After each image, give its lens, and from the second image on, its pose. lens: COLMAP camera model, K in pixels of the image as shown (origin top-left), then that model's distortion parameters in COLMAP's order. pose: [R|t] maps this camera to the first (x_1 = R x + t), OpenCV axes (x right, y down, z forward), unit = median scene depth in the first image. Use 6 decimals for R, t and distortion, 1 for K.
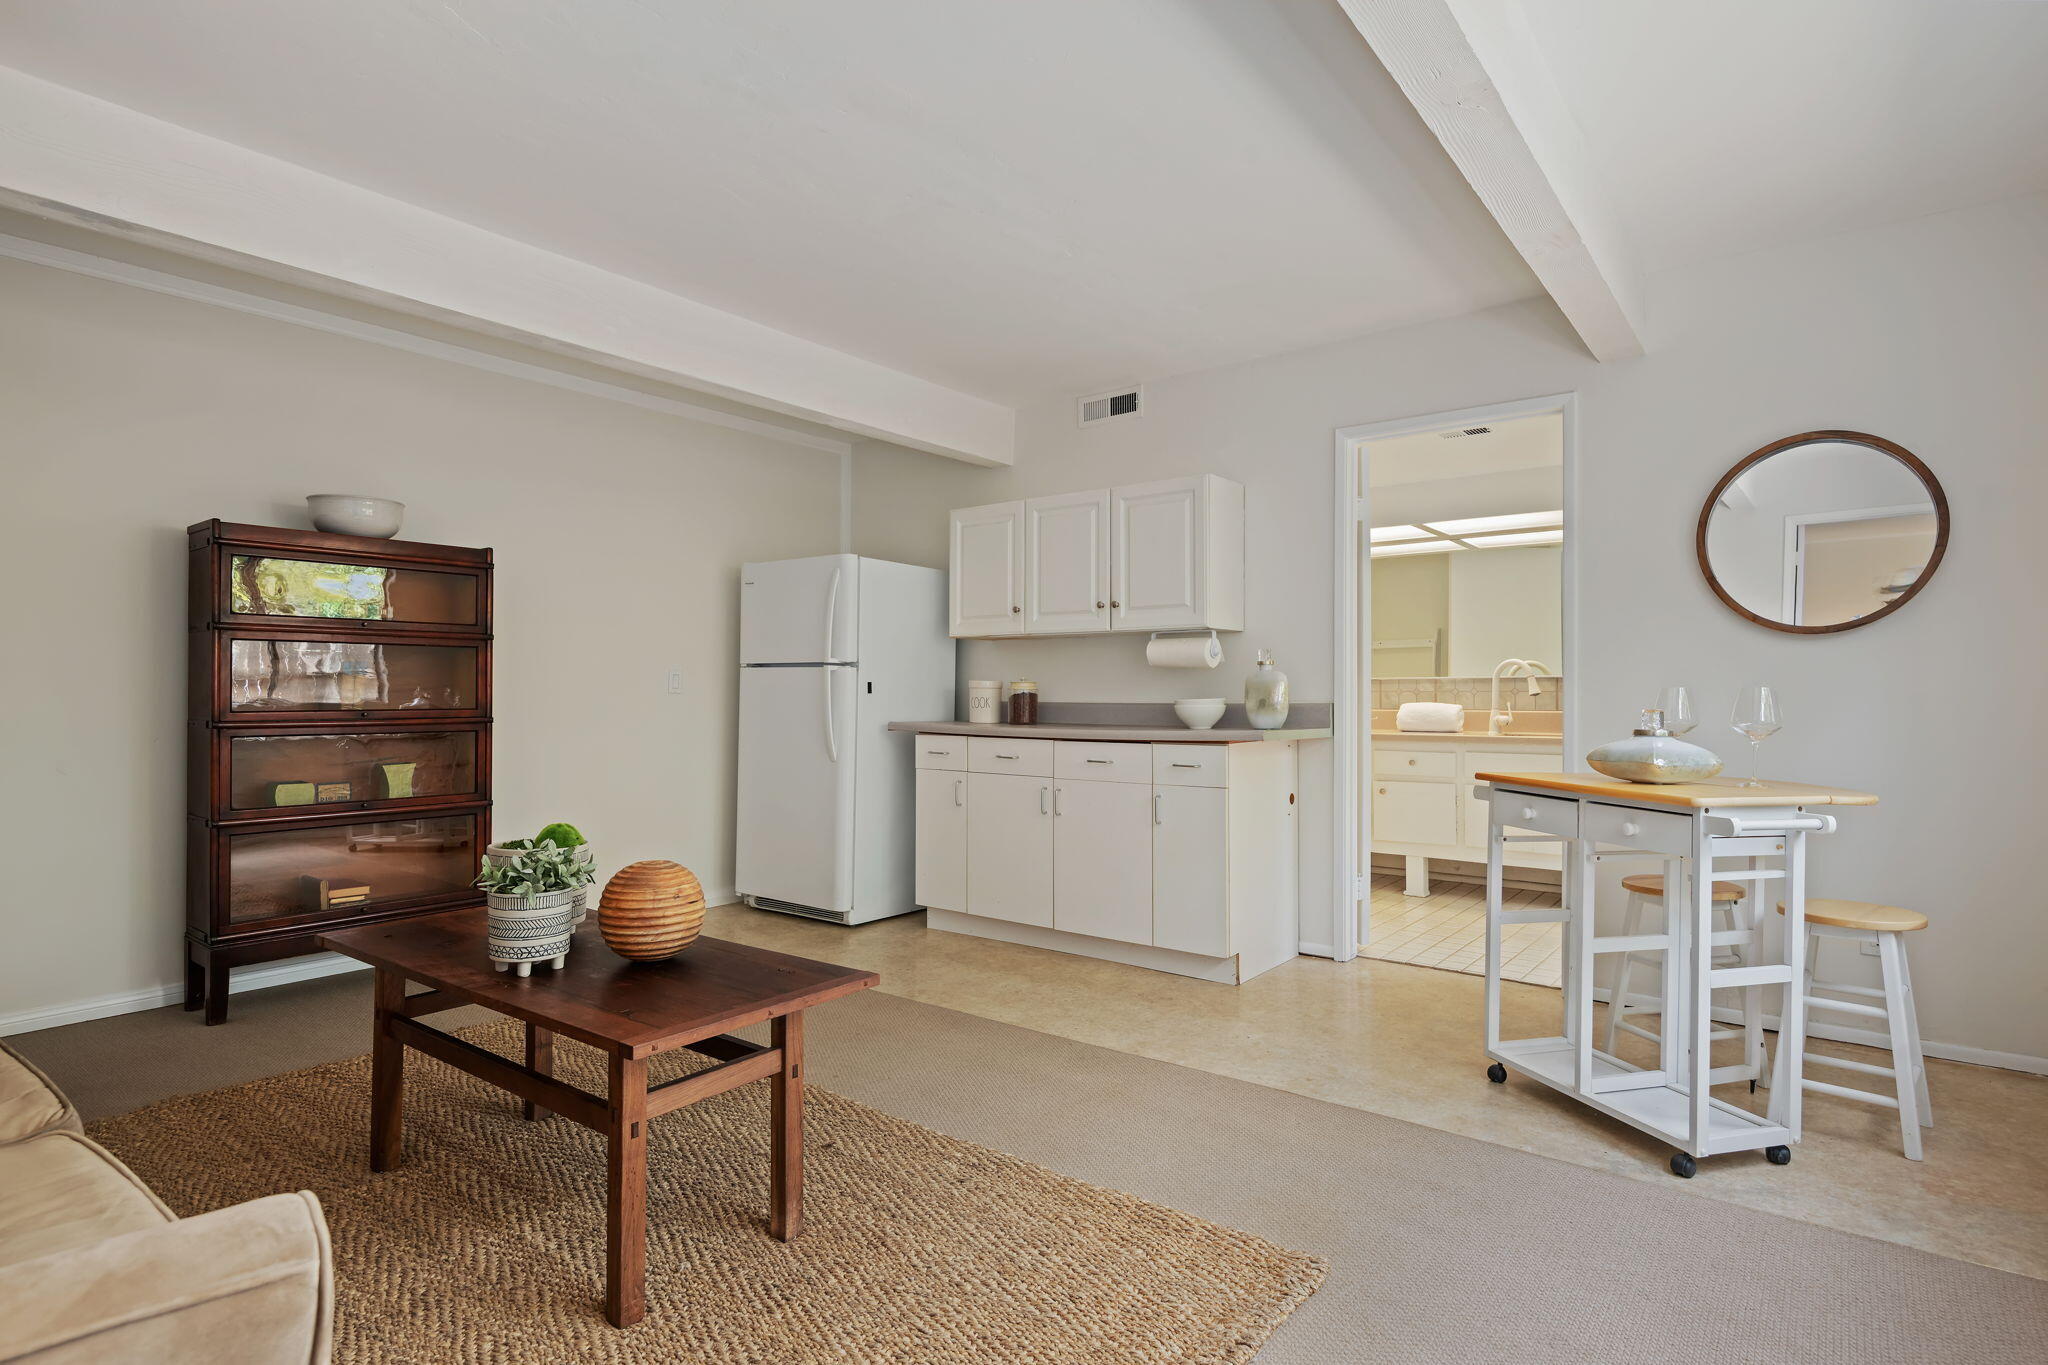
lens RADIAL K [[1065.5, 0, 1024.0], [0, 1065.5, 682.5], [0, 0, 1]] dist [-0.003115, -0.001270]
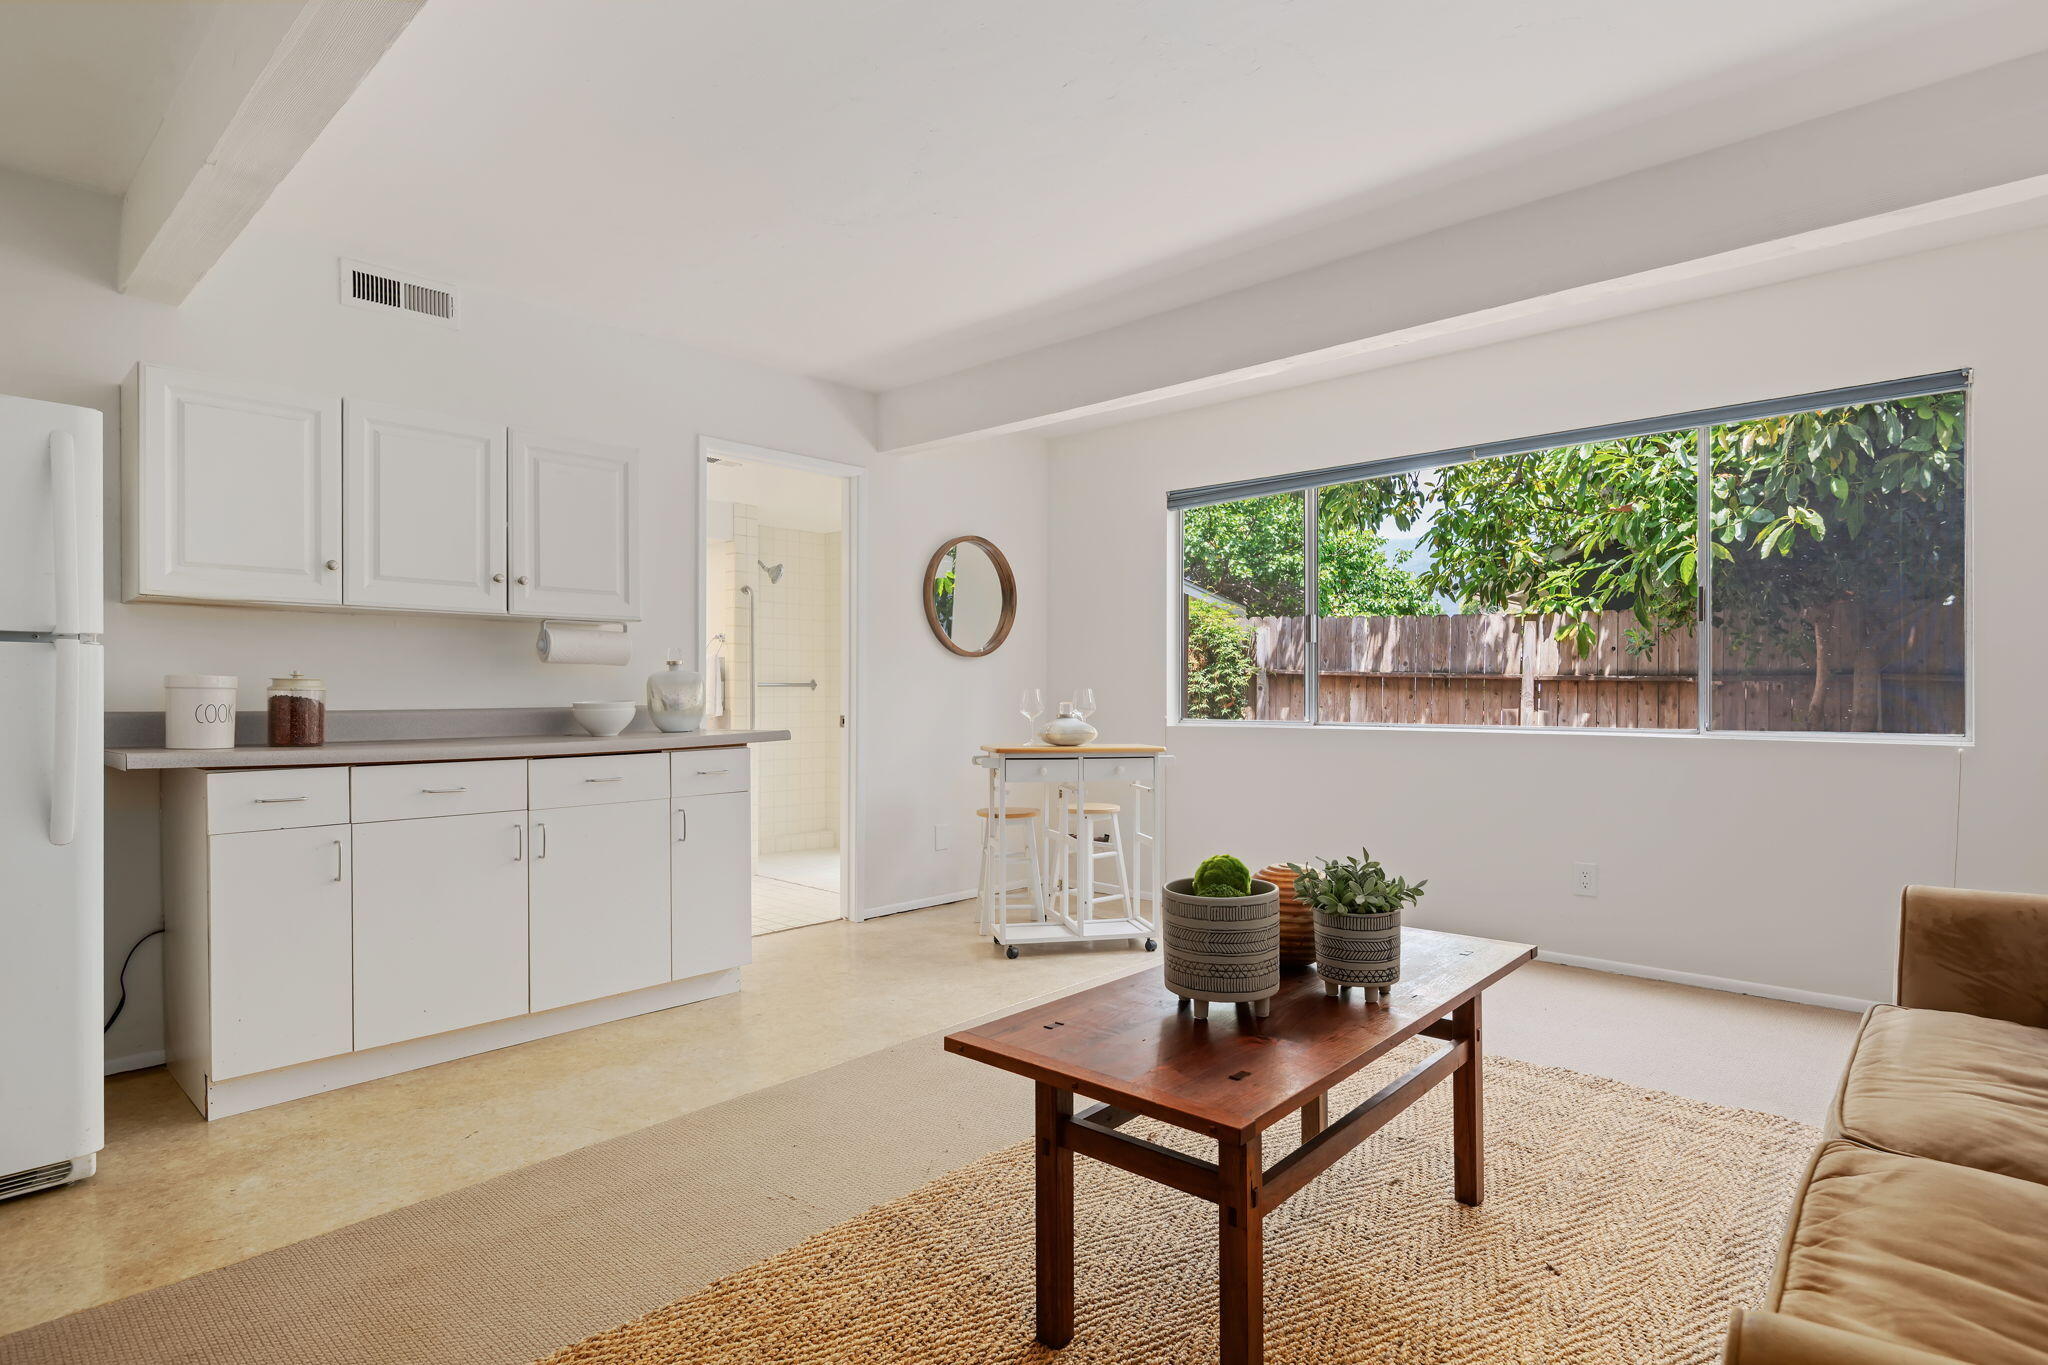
lens RADIAL K [[1065.5, 0, 1024.0], [0, 1065.5, 682.5], [0, 0, 1]] dist [-0.003115, -0.001270]
pose [[0.061125, 0.005668, 0.998114, -0.670437], [-0.007111, 0.999961, -0.005243, 0.002129], [-0.998105, -0.006777, 0.061163, 0.591342]]
